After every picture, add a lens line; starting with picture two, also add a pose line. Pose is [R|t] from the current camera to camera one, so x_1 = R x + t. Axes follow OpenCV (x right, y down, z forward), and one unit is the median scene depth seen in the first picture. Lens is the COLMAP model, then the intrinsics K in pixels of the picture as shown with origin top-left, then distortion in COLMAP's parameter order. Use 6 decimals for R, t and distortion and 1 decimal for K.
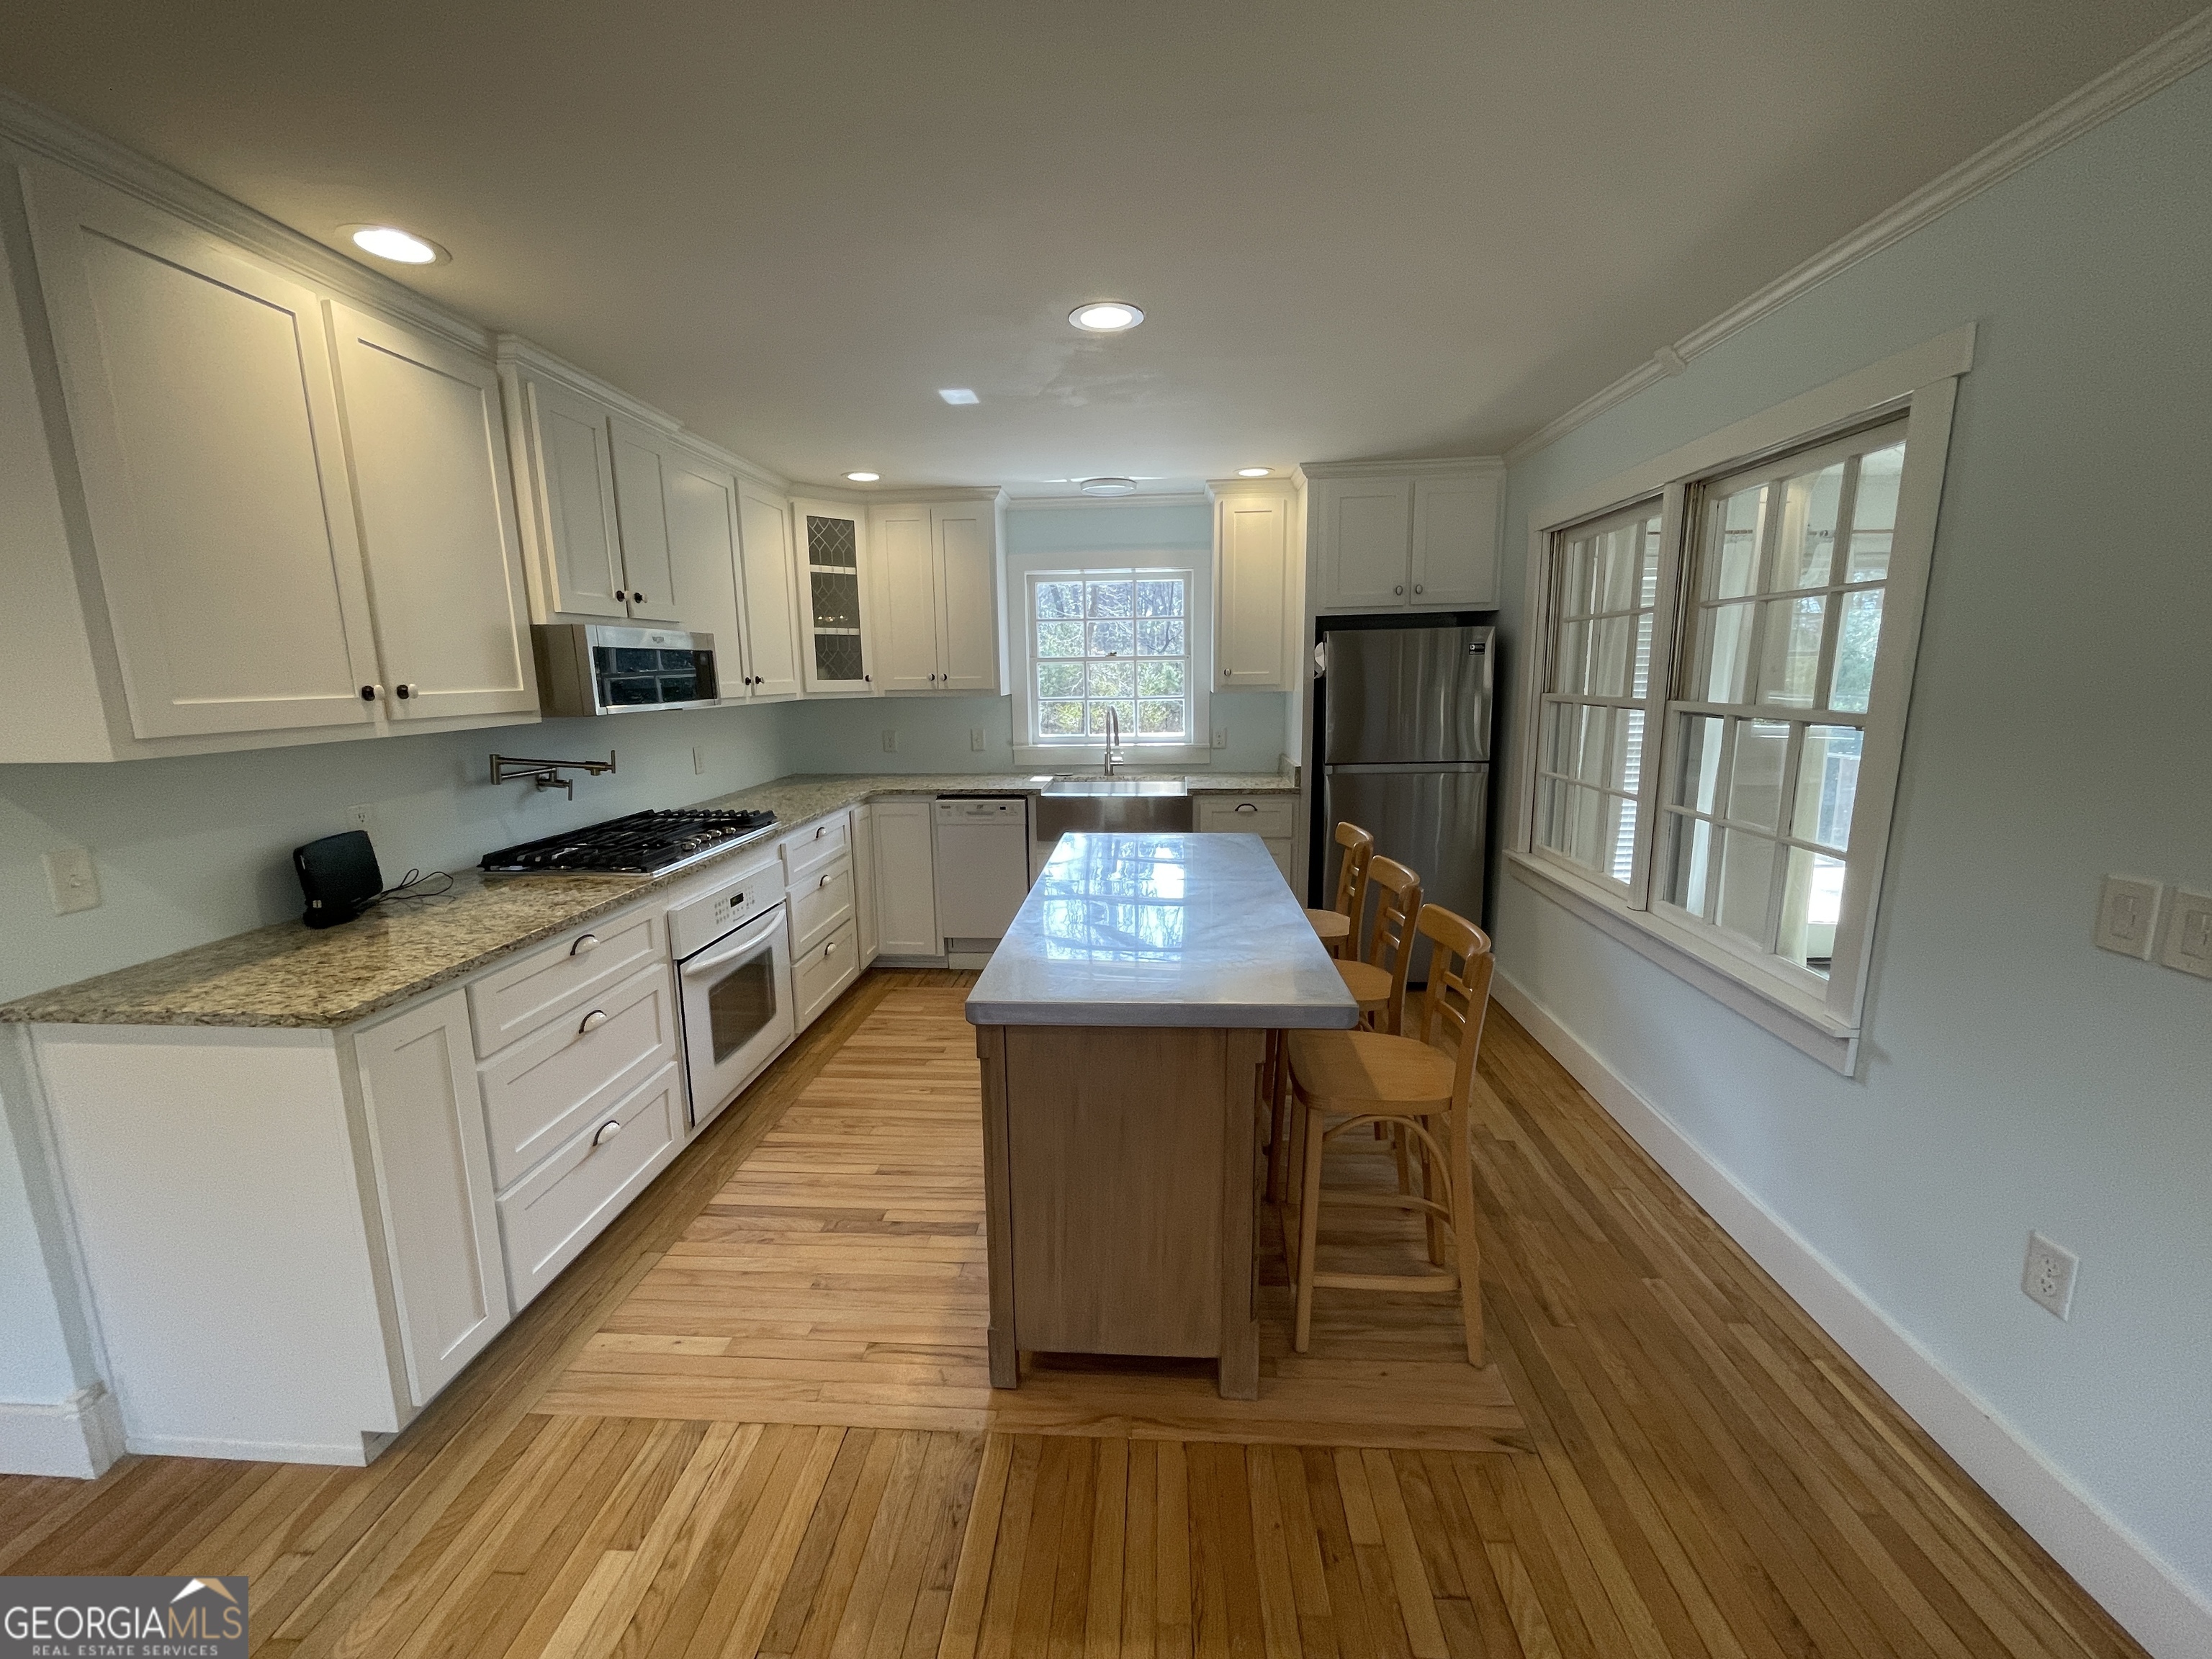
lens RADIAL K [[896.6, 0, 1100.9], [0, 896.6, 830.5], [0, 0, 1]] dist [-0.002300, 0.000133]
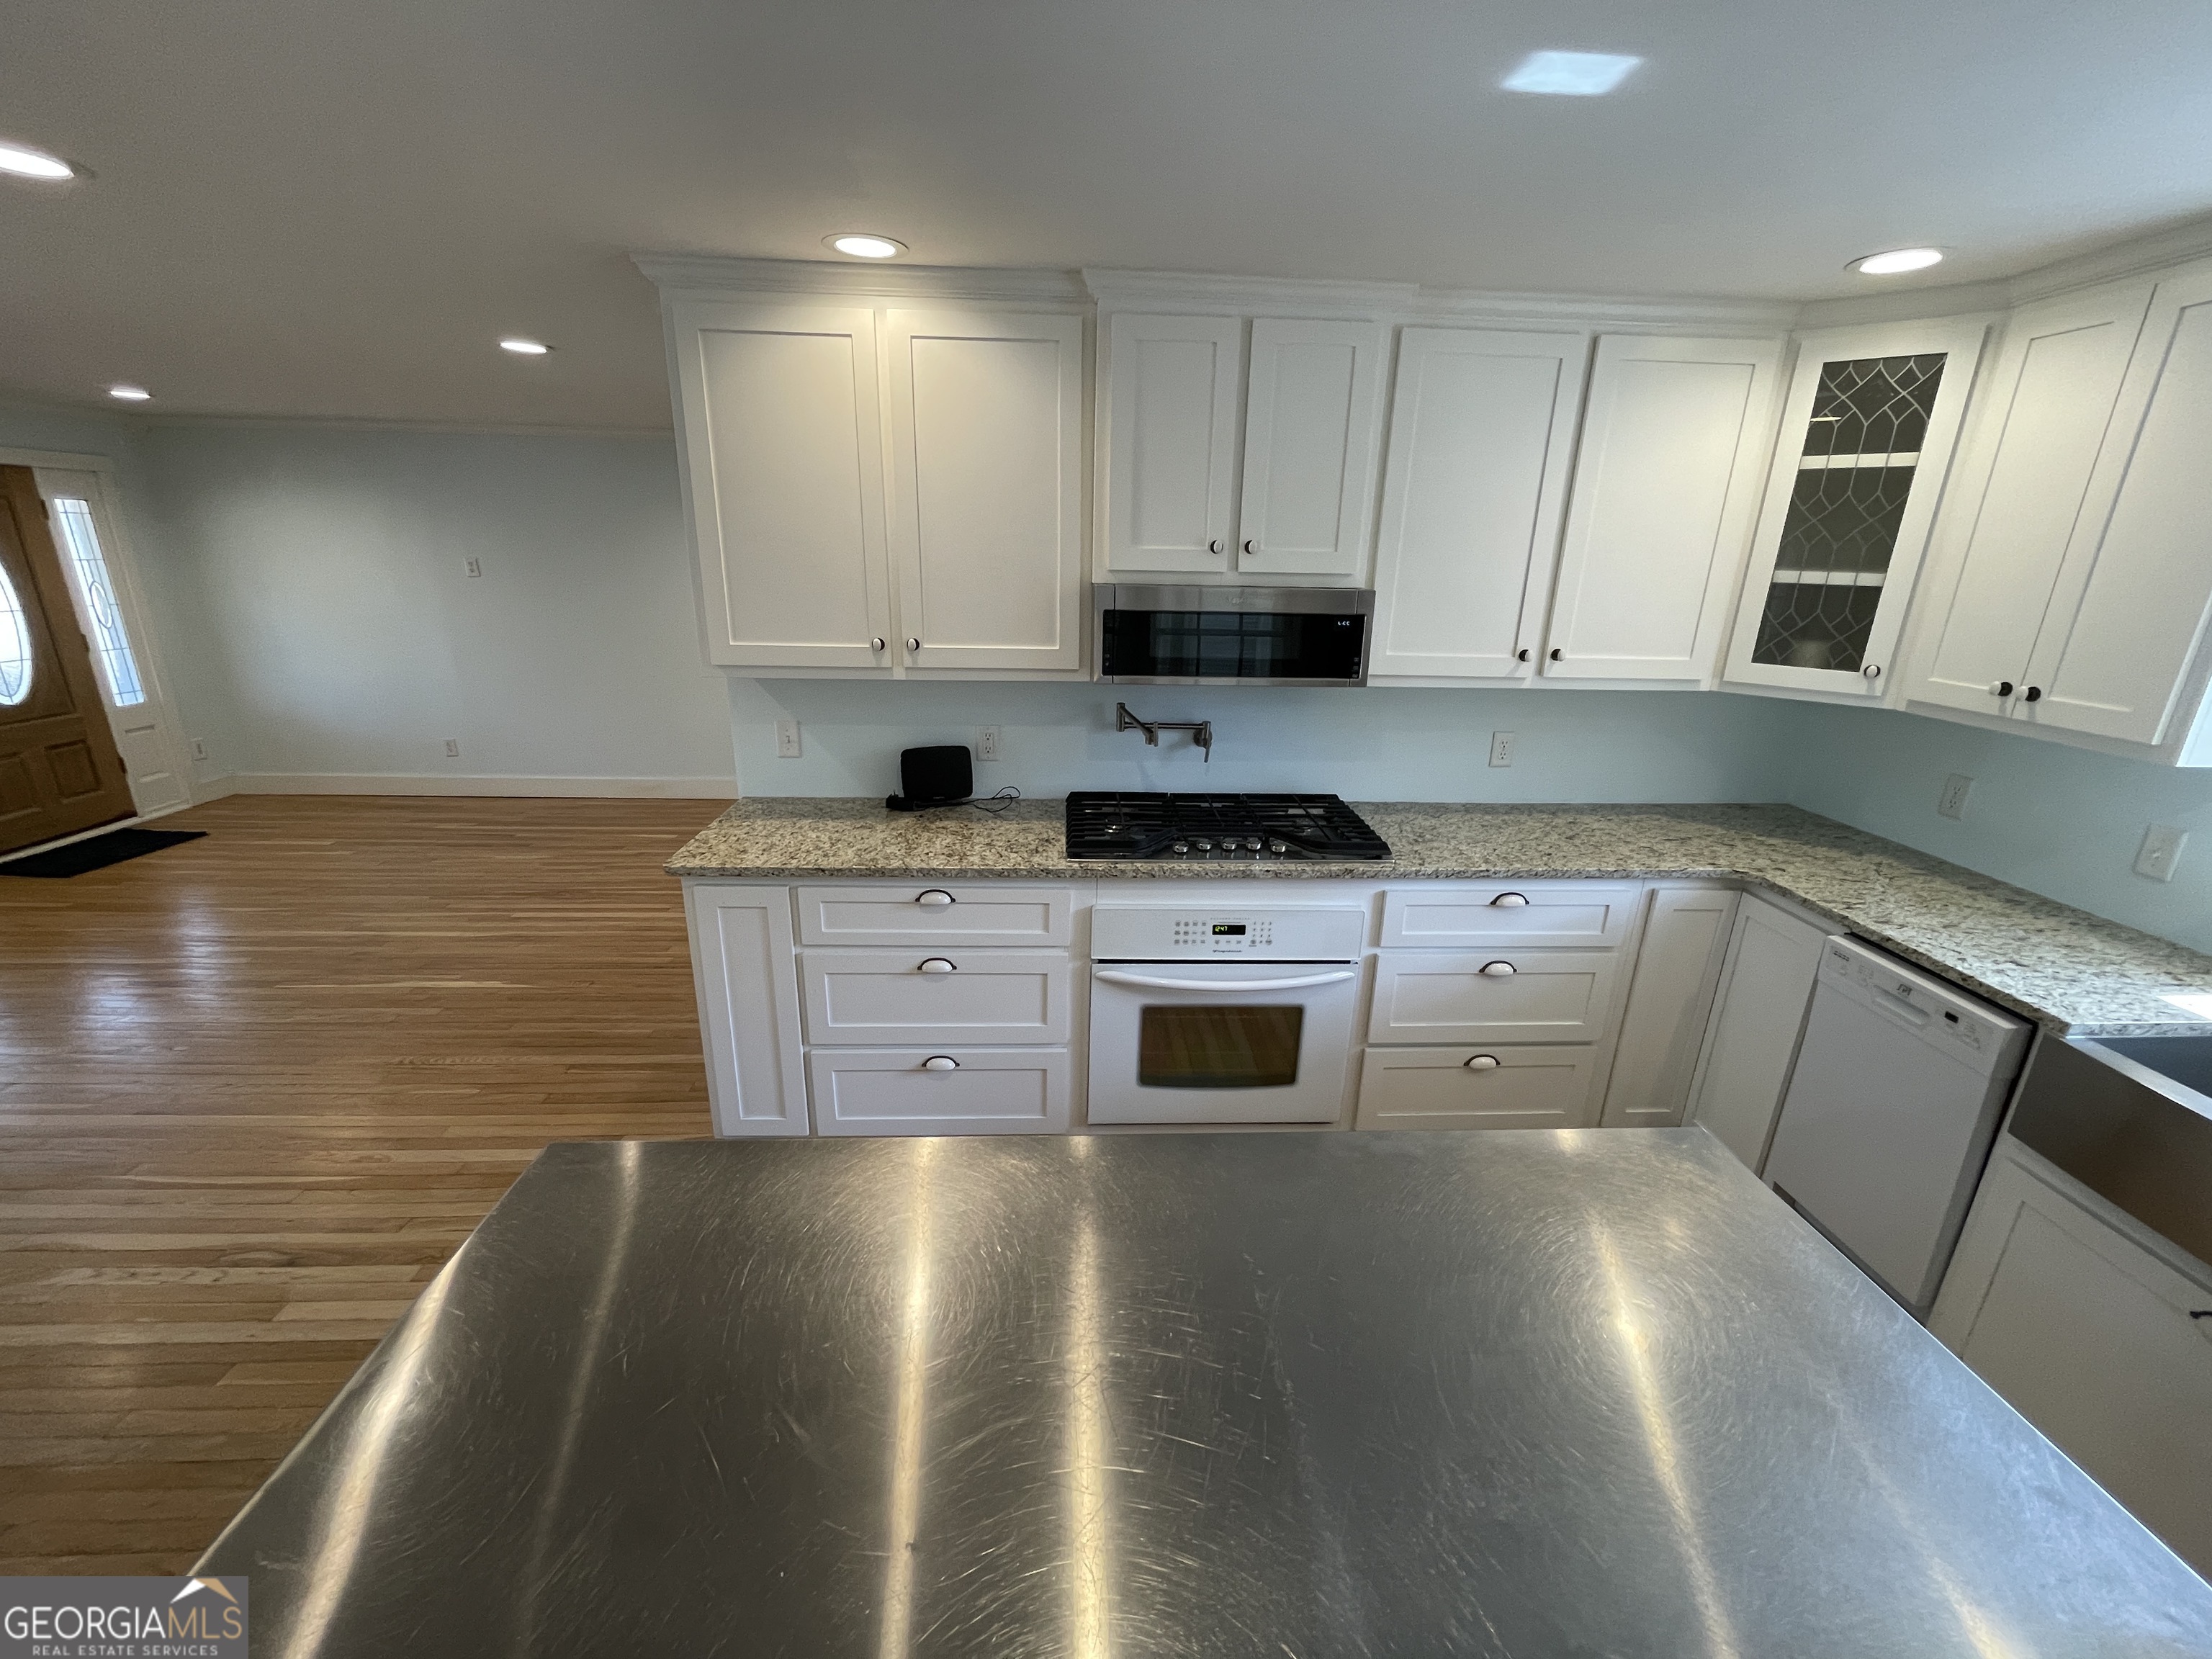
lens RADIAL K [[896.6, 0, 1100.9], [0, 896.6, 830.5], [0, 0, 1]] dist [-0.002300, 0.000133]
pose [[0.118898, 0.317130, -0.940899, 0.230256], [-0.199618, 0.935908, 0.290223, -0.160790], [0.972633, 0.153314, 0.174583, 0.539768]]
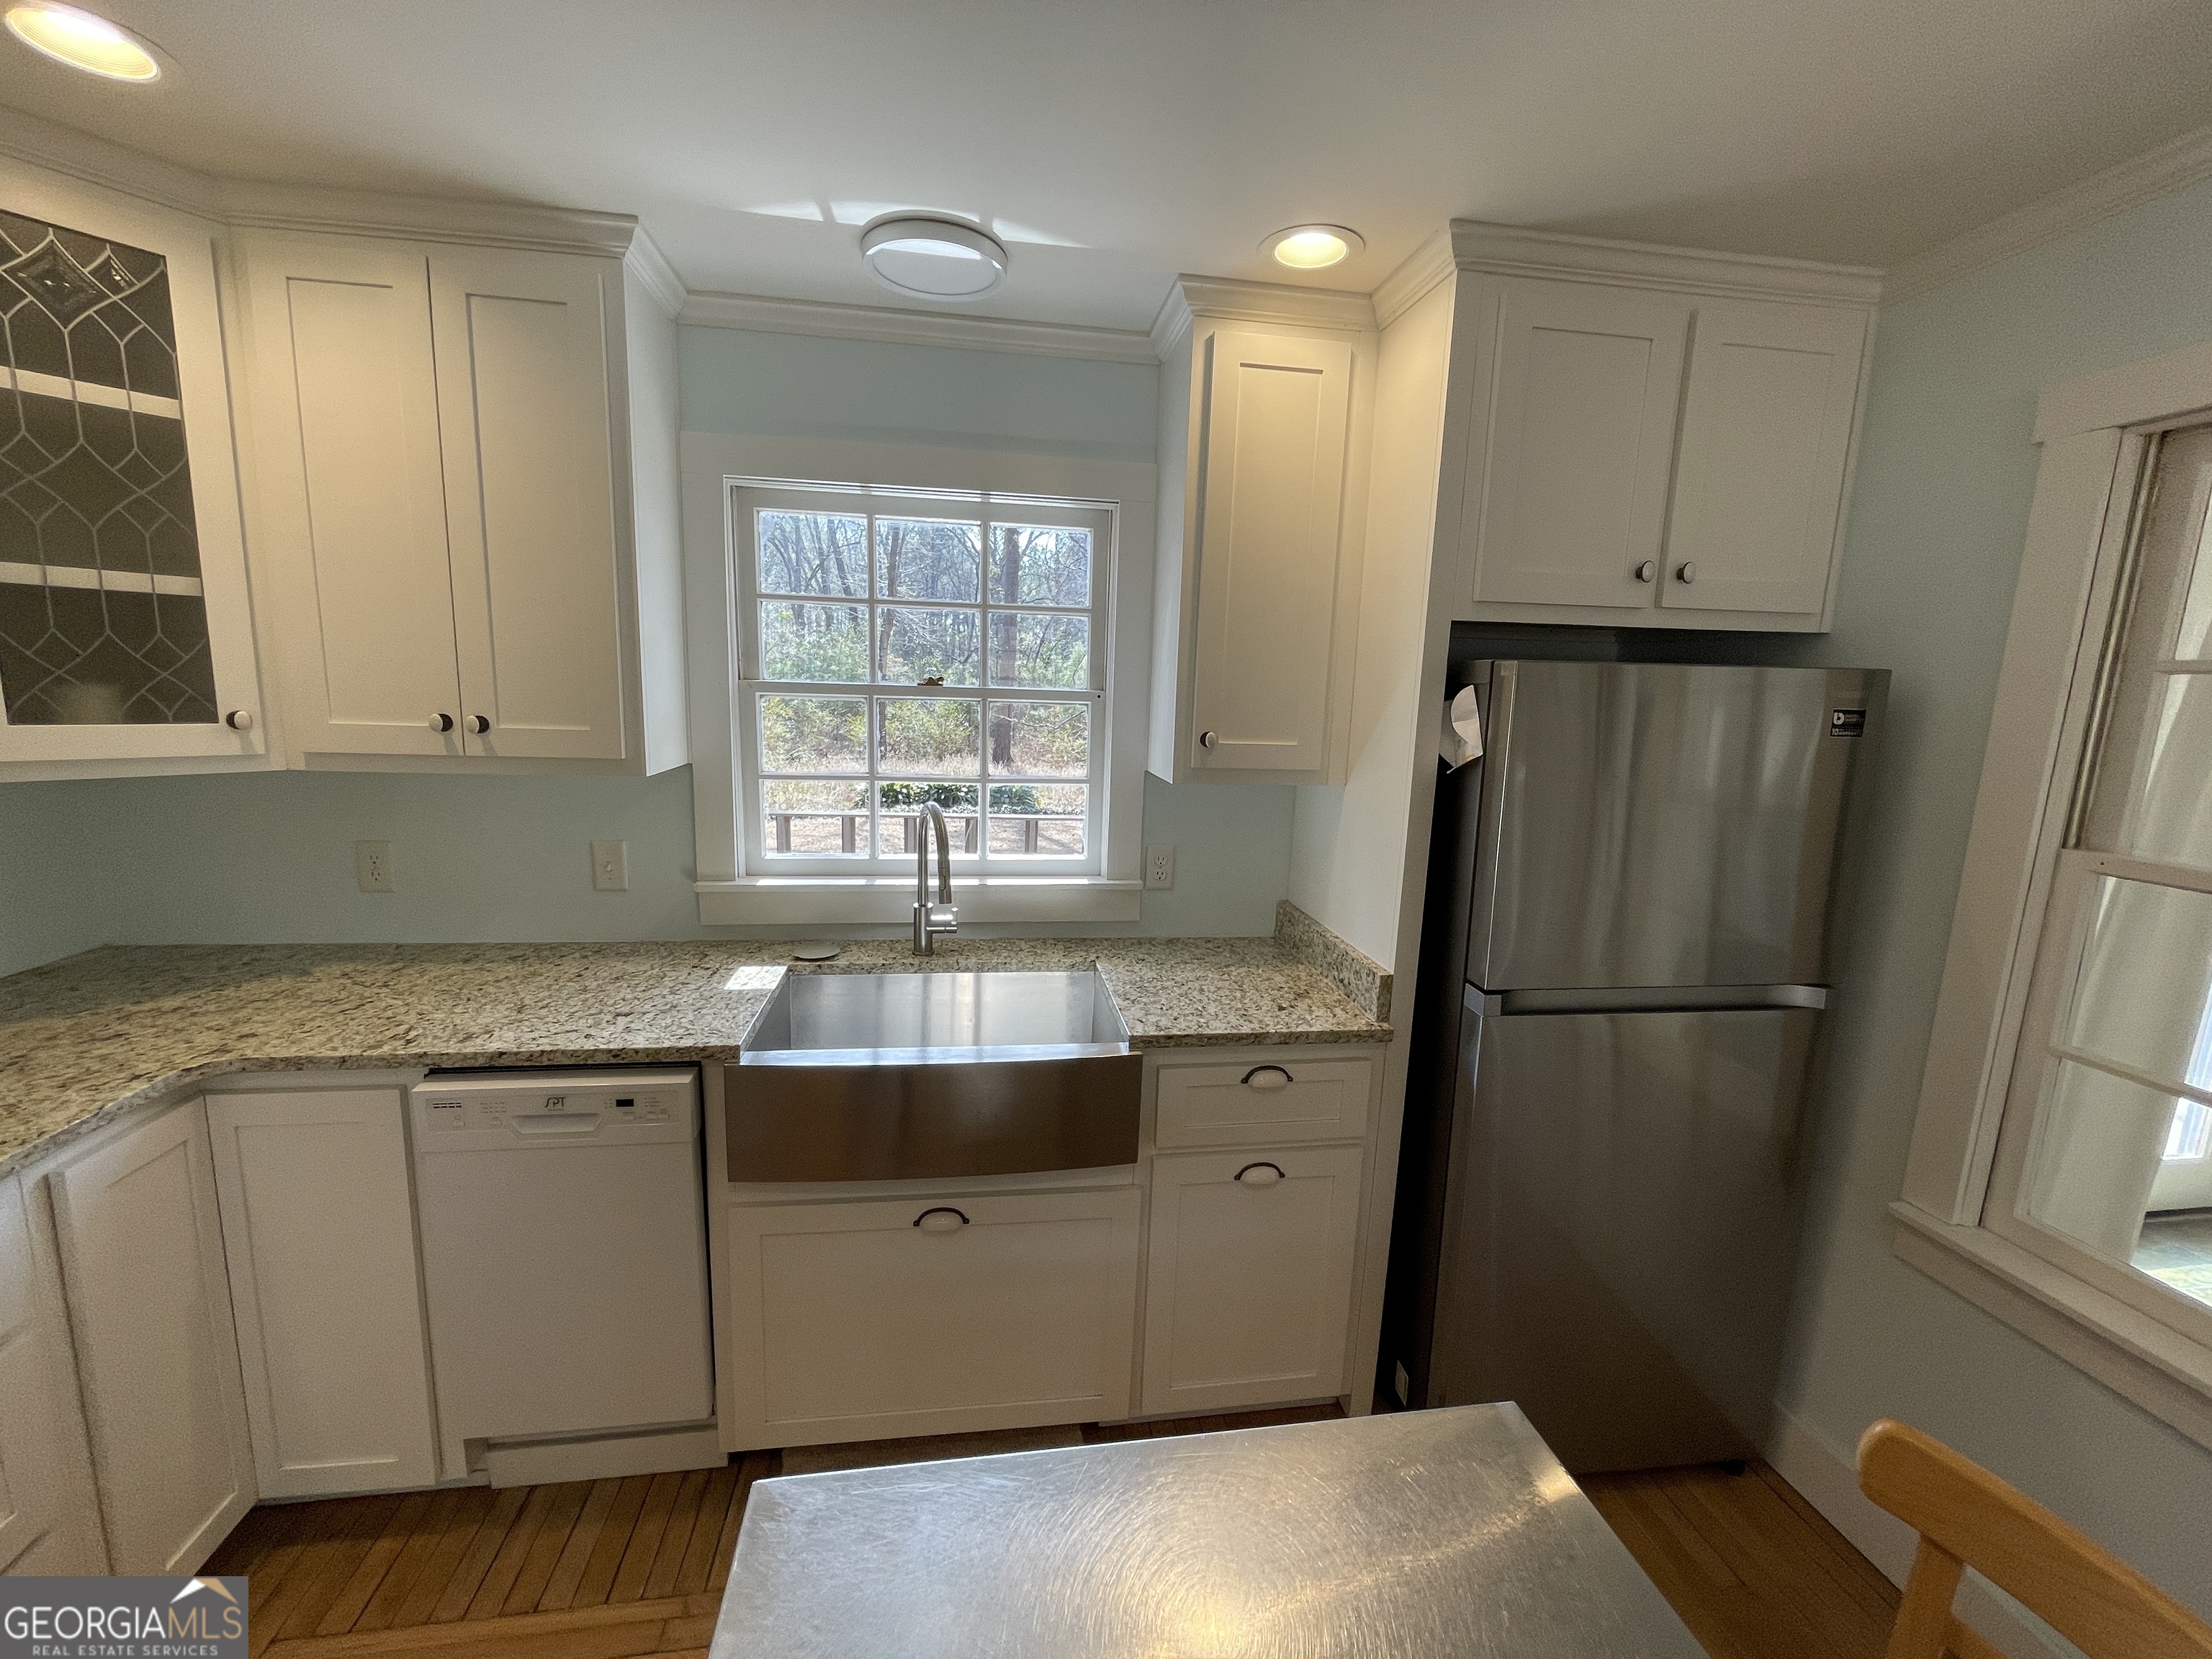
lens RADIAL K [[917.4, 0, 1106.0], [0, 917.4, 829.5], [0, 0, 1]] dist [0.001513, 0.000235]
pose [[0.973212, 0.010249, 0.229679, -0.009024], [-0.007505, 0.999890, -0.012818, -0.138151], [-0.229785, 0.010751, 0.973182, 0.629096]]
